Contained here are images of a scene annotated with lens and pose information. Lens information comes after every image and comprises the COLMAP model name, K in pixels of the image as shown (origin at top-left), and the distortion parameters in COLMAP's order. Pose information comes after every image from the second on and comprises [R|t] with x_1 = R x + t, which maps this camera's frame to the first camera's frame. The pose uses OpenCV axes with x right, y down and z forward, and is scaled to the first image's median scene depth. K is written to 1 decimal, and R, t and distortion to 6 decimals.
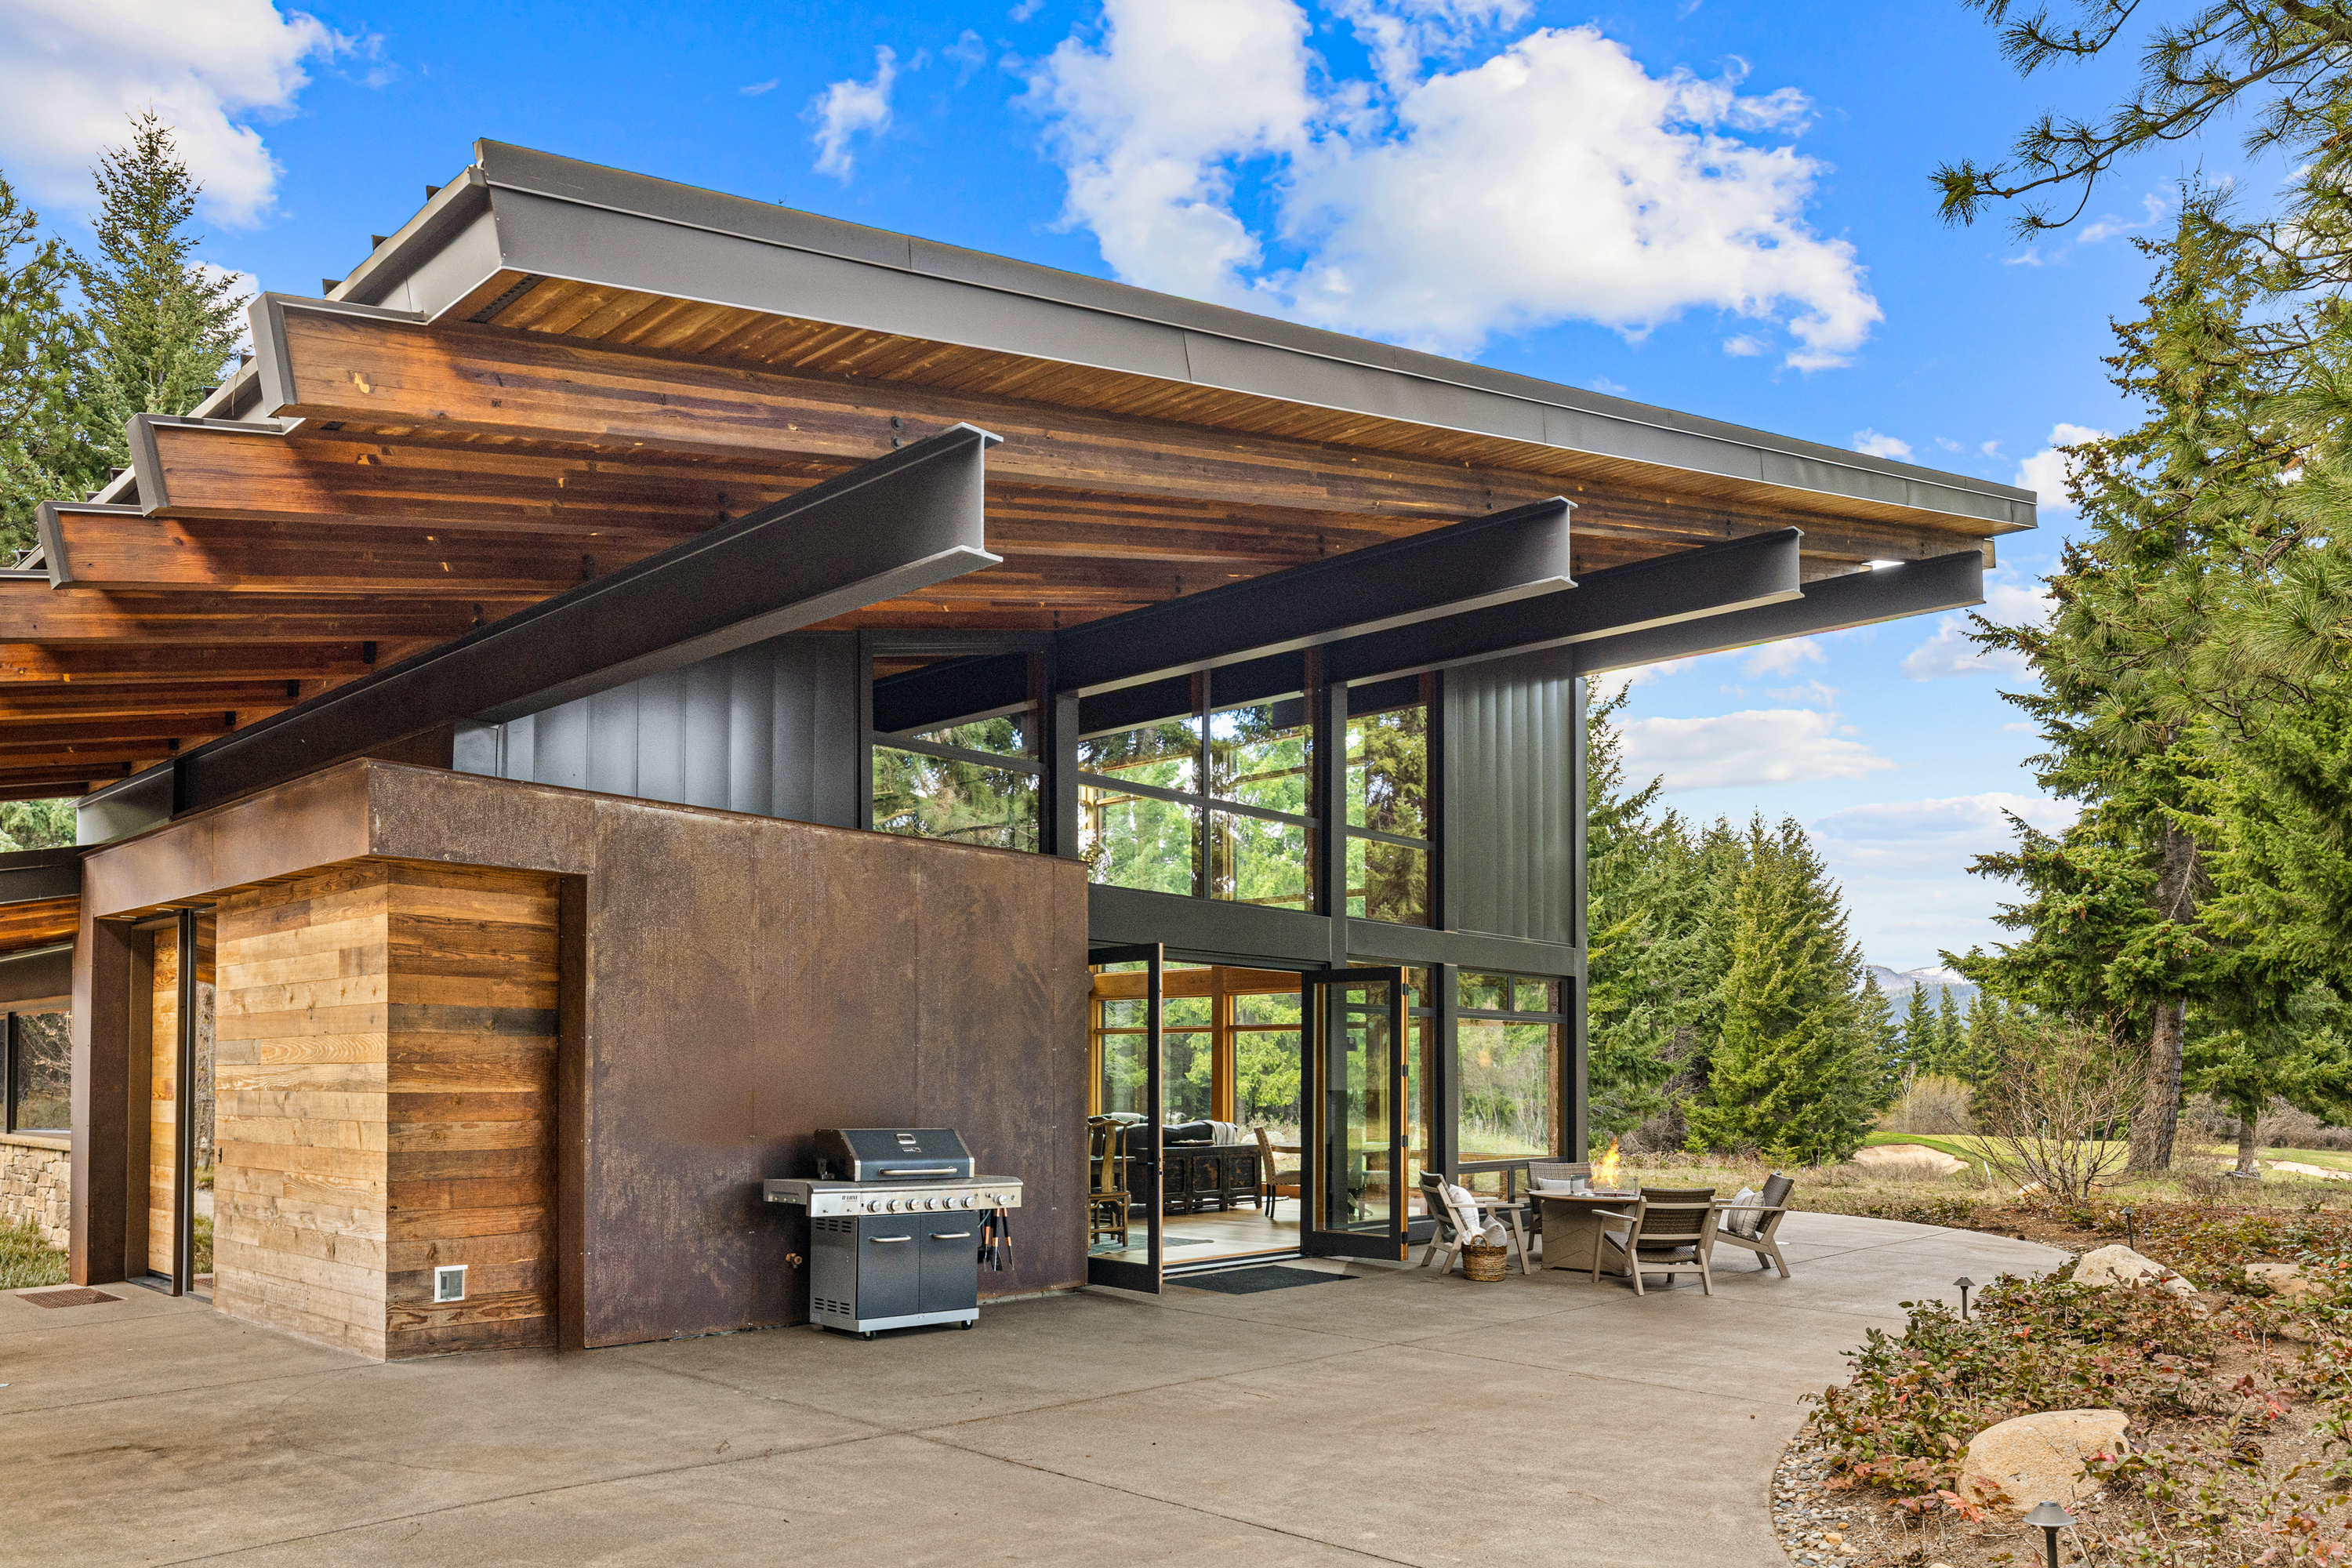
lens RADIAL K [[1614.2, 0, 1169.9], [0, 1614.2, 1032.2], [0, 0, 1]] dist [0.004123, 0.001059]
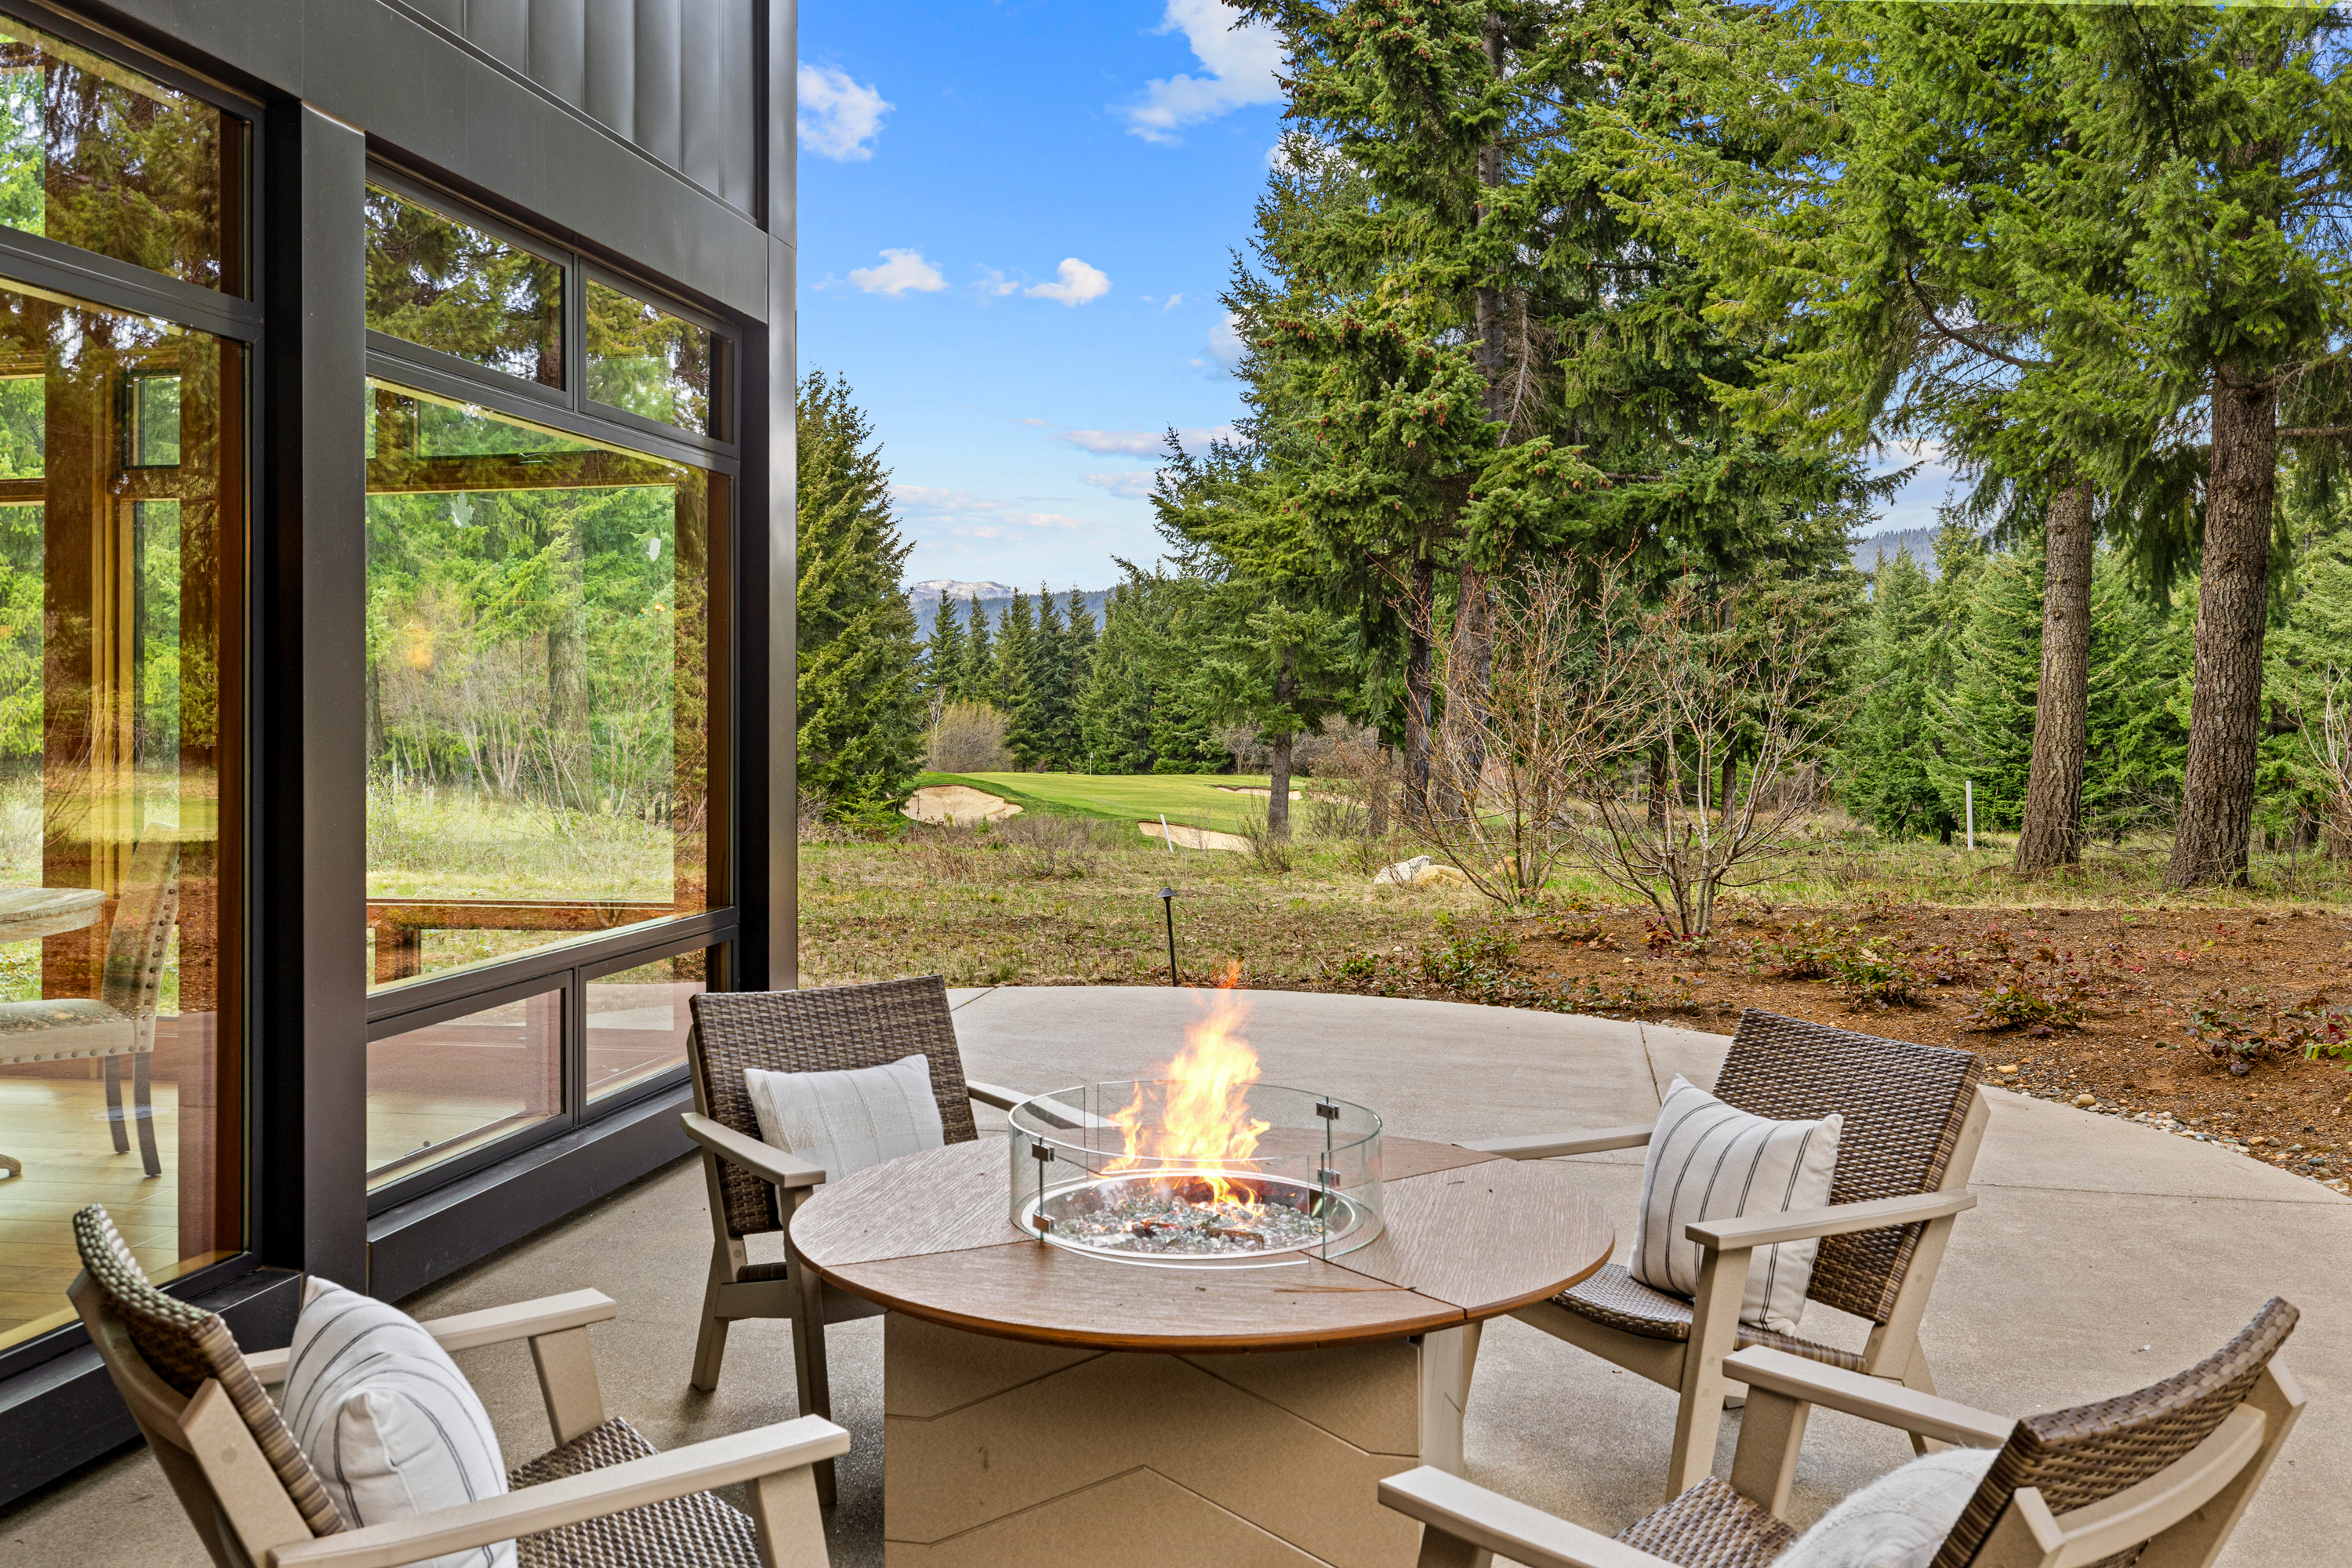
lens RADIAL K [[1973.5, 0, 1170.2], [0, 1973.5, 683.2], [0, 0, 1]] dist [-0.006799, -0.000155]
pose [[0.844585, -0.001949, 0.535418, 0.023716], [-0.005668, 0.999905, 0.012581, 0.006243], [-0.535391, -0.013660, 0.844494, 0.134017]]
